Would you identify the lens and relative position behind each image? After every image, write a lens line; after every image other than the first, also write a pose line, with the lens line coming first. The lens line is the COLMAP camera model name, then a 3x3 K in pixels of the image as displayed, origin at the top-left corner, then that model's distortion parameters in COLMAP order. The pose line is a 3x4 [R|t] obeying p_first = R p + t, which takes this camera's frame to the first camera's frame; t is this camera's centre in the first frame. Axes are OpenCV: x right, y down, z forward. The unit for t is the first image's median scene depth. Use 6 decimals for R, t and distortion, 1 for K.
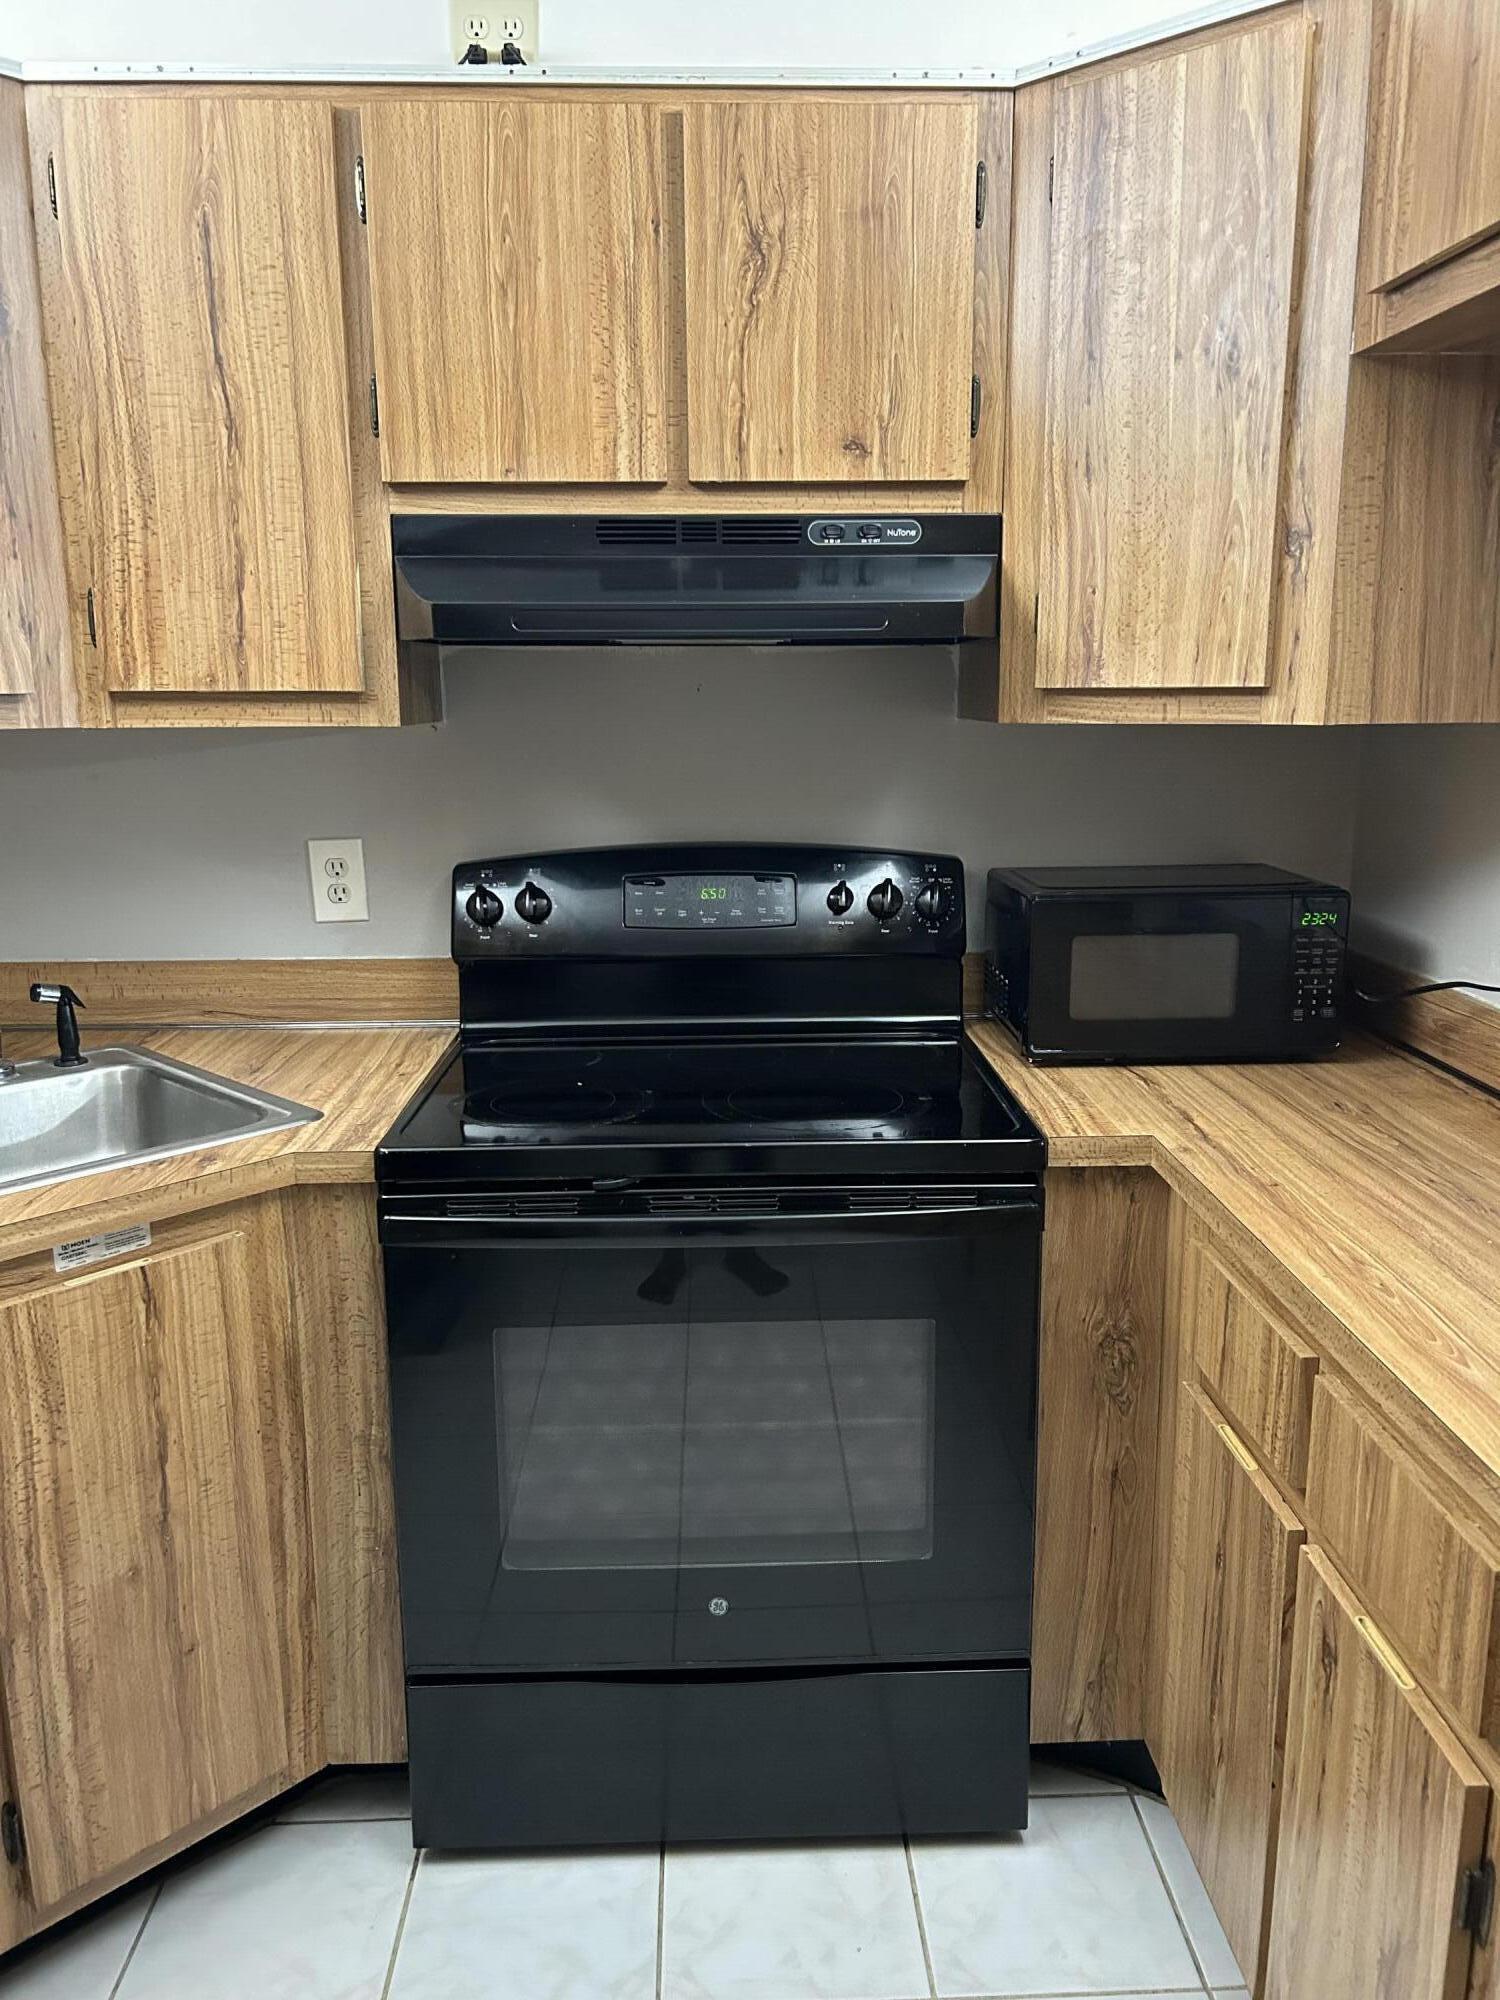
lens RADIAL K [[1517.0, 0, 753.2], [0, 1517.0, 996.5], [0, 0, 1]] dist [0.037327, -0.037512]
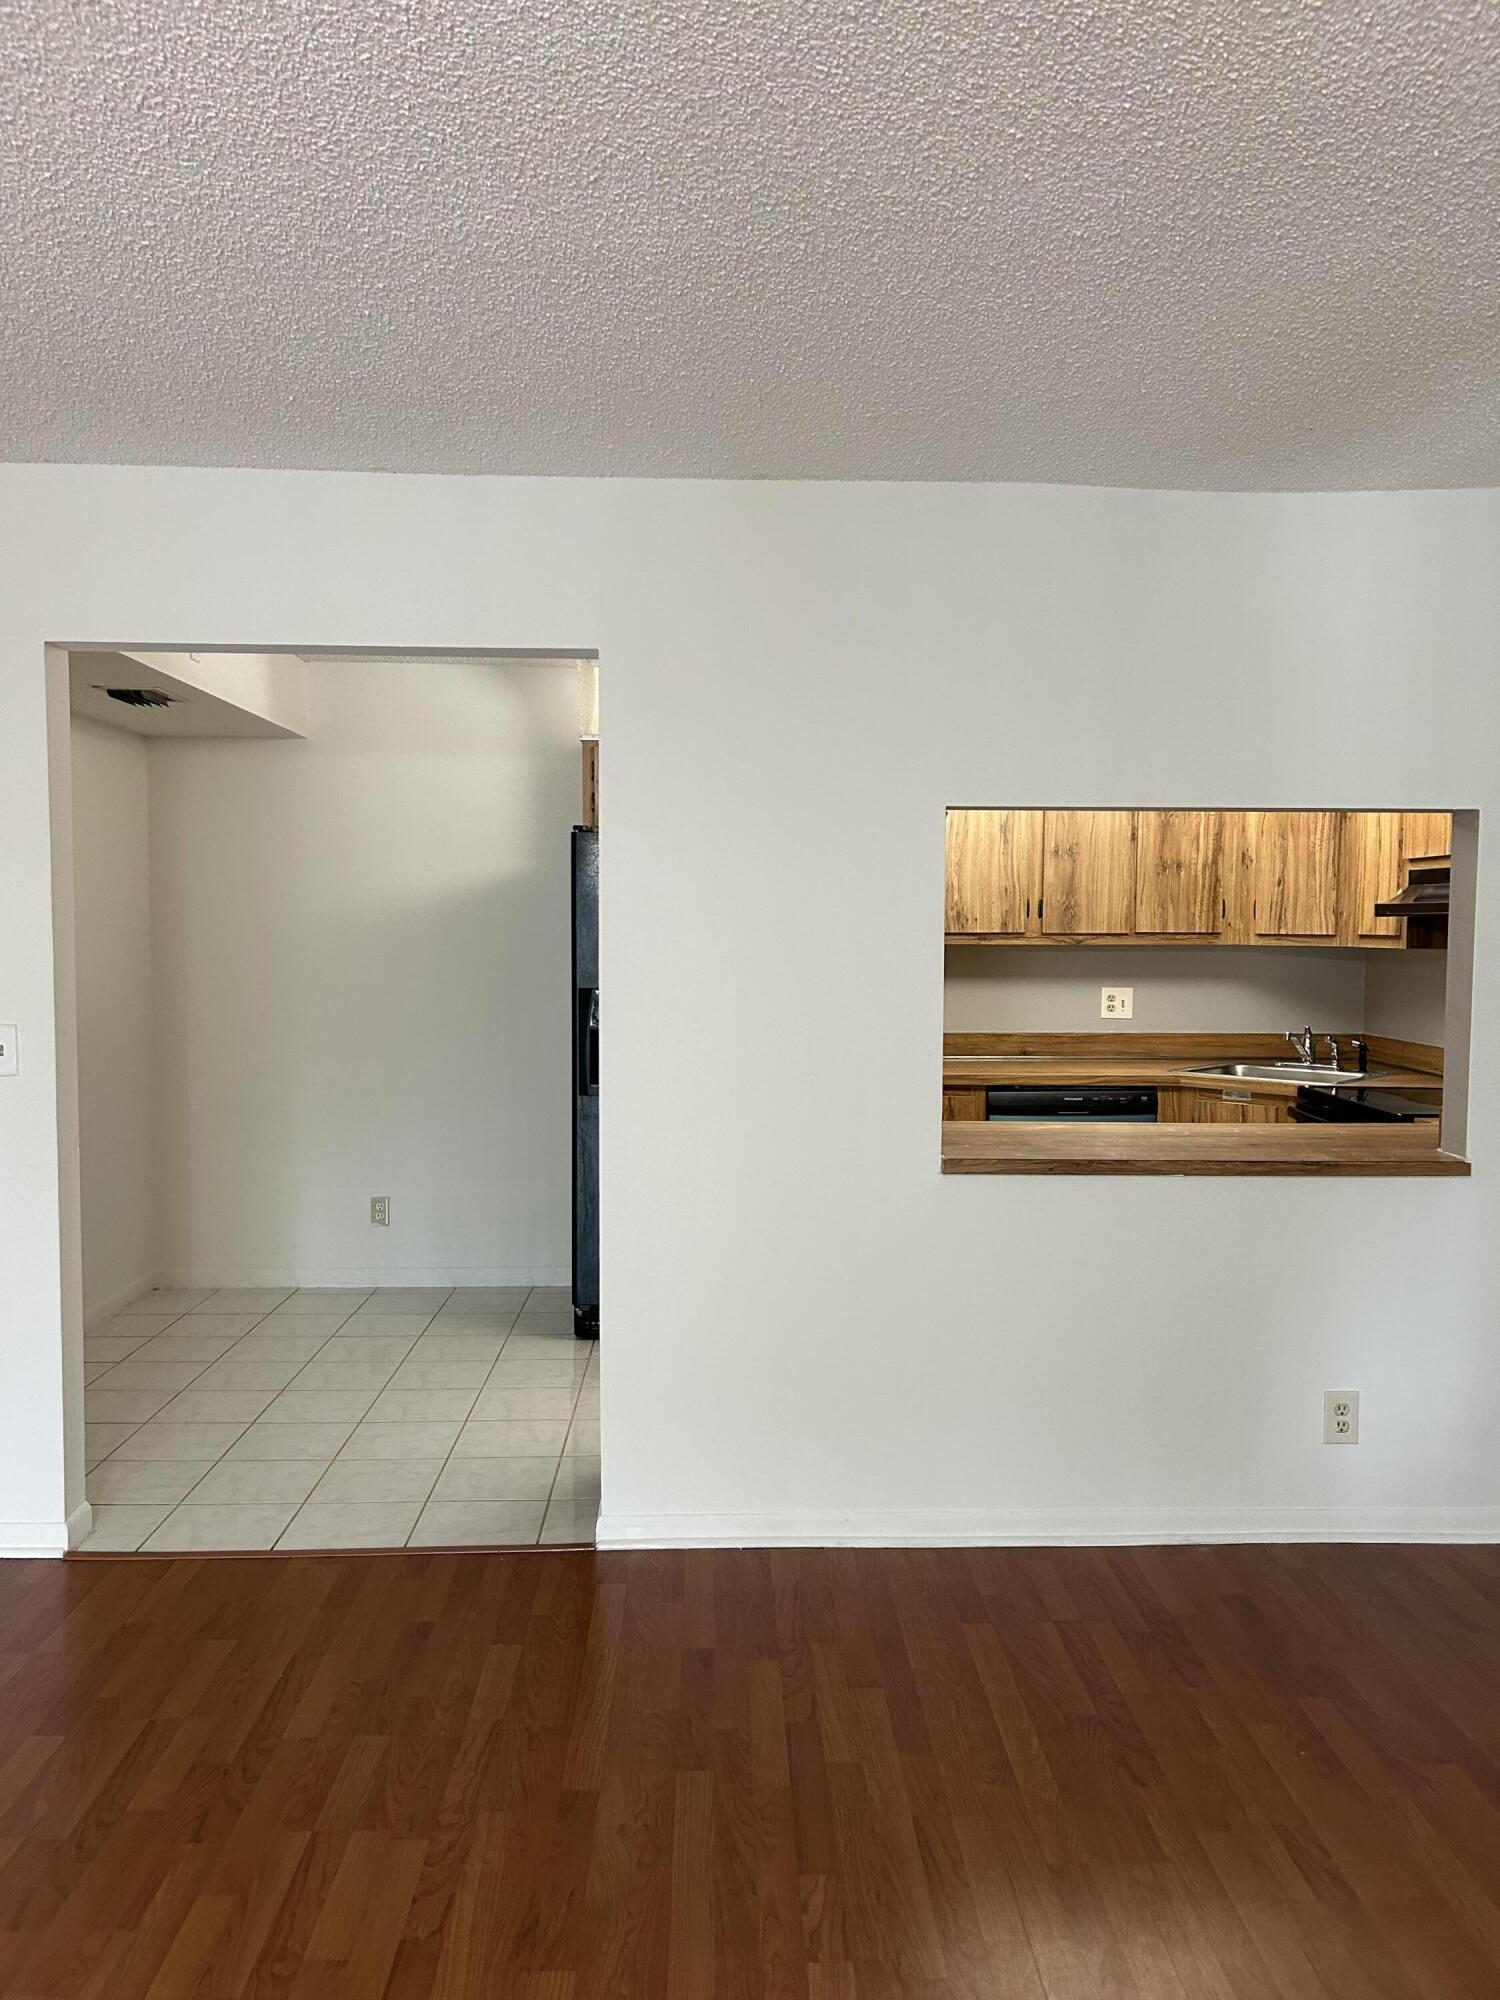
lens RADIAL K [[1517.0, 0, 750.8], [0, 1517.0, 1001.9], [0, 0, 1]] dist [0.037327, -0.037512]
pose [[-0.002311, 0.057901, -0.998320, 2.456350], [-0.214049, 0.975155, 0.057053, 0.000785], [0.976820, 0.213821, 0.010140, -0.097484]]
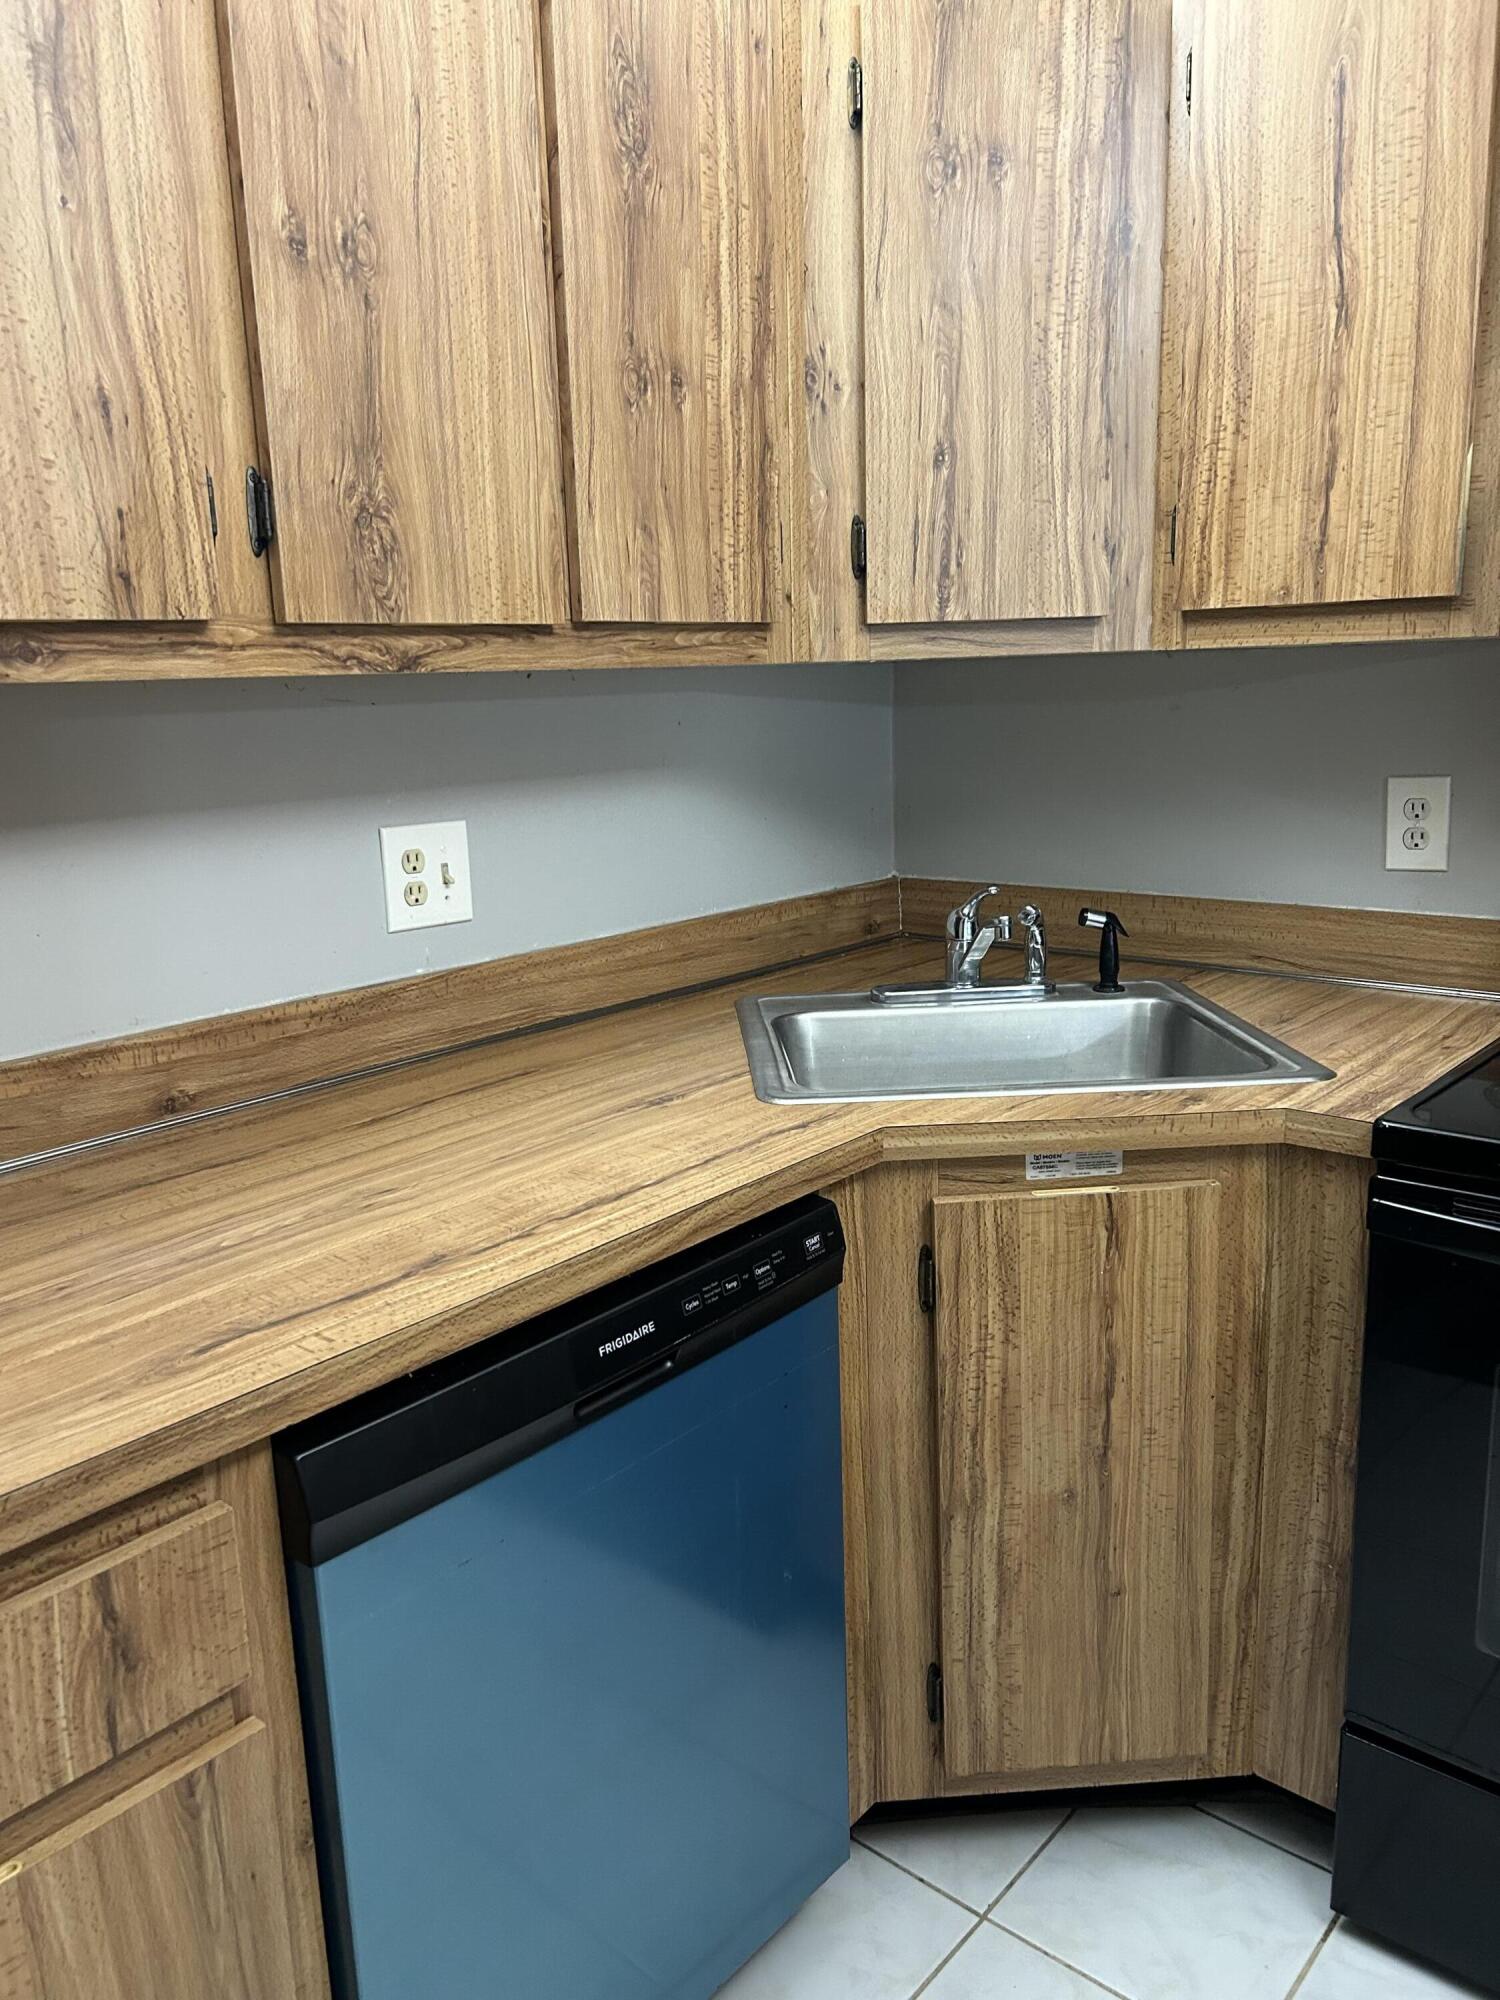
lens RADIAL K [[1517.0, 0, 751.3], [0, 1517.0, 1017.5], [0, 0, 1]] dist [0.037327, -0.037512]
pose [[0.731733, 0.129763, -0.669125, 0.062114], [-0.111839, 0.991263, 0.069932, 0.019886], [0.672353, 0.023662, 0.739852, 0.107636]]
